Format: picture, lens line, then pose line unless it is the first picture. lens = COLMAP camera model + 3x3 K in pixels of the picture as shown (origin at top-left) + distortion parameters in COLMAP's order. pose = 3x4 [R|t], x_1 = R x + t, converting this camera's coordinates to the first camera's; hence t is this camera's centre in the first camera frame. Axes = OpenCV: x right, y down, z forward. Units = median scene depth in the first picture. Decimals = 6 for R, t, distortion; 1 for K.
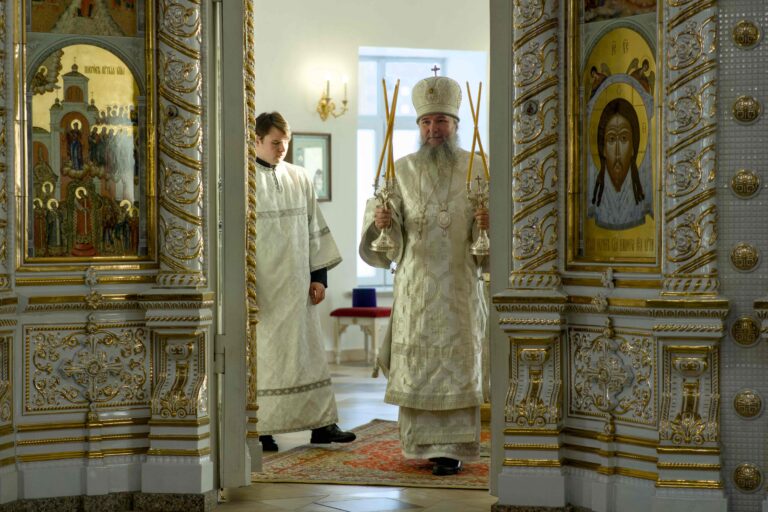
lens RADIAL K [[1901.6, 0, 384.0], [0, 1901.6, 256.0], [0, 0, 1]] dist [0.444645, -0.964585]
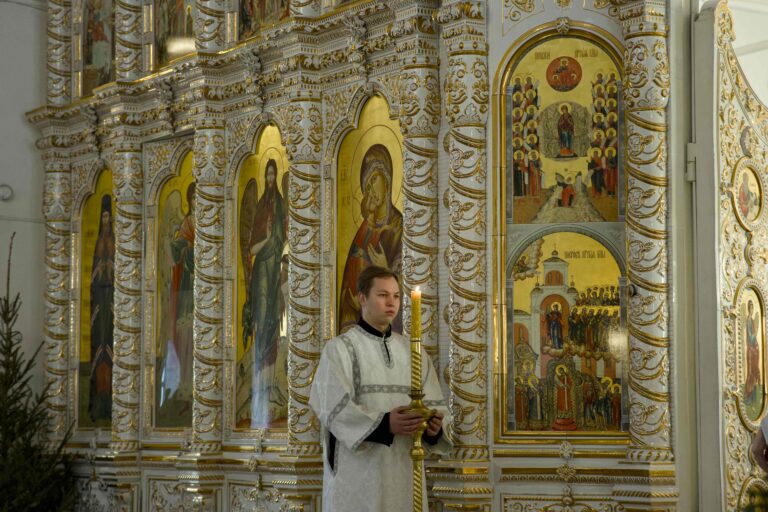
lens RADIAL K [[1901.6, 0, 384.0], [0, 1901.6, 256.0], [0, 0, 1]] dist [0.444645, -0.964585]
pose [[0.796570, -0.046414, -0.602762, 0.404851], [-0.012029, 0.995634, -0.092563, 0.003247], [0.604427, 0.080984, 0.792534, 0.099072]]
